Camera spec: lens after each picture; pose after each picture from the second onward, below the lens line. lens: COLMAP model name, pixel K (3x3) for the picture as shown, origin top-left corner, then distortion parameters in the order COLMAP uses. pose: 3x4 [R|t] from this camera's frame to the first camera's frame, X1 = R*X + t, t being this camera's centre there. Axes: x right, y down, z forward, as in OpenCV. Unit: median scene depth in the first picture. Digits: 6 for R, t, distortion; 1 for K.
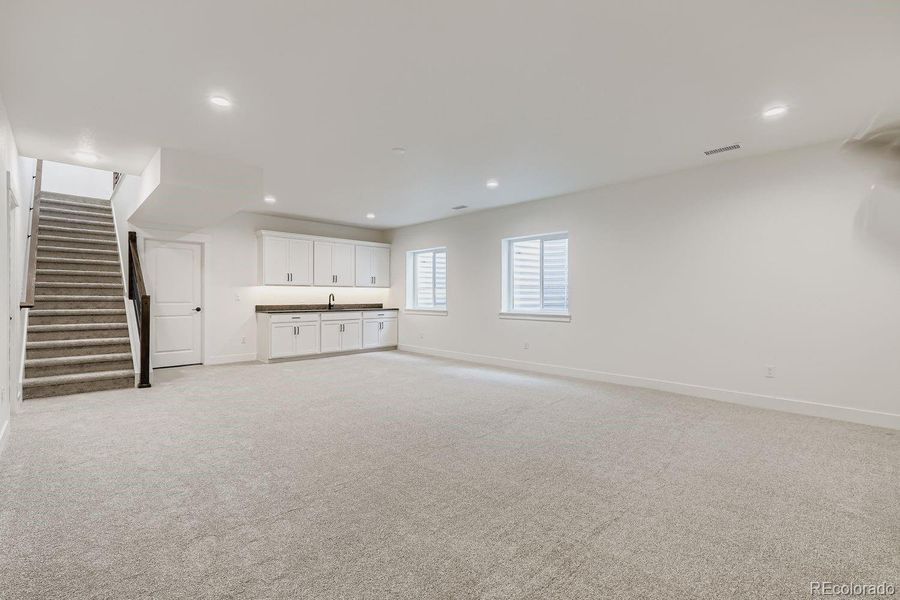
lens RADIAL K [[403.7, 0, 450.2], [0, 403.7, 305.5], [0, 0, 1]] dist [0.001017, -0.000093]
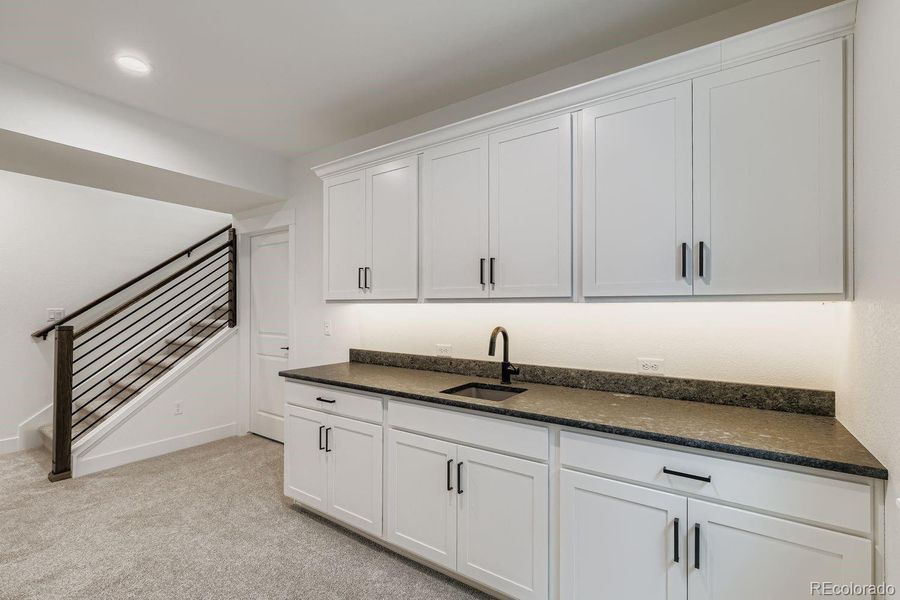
lens RADIAL K [[403.7, 0, 450.2], [0, 403.7, 305.5], [0, 0, 1]] dist [0.001017, -0.000093]
pose [[0.174981, -0.001040, -0.984571, -0.033383], [-0.019121, 0.999807, -0.004454, -0.040467], [0.984386, 0.019605, 0.174927, 0.895138]]
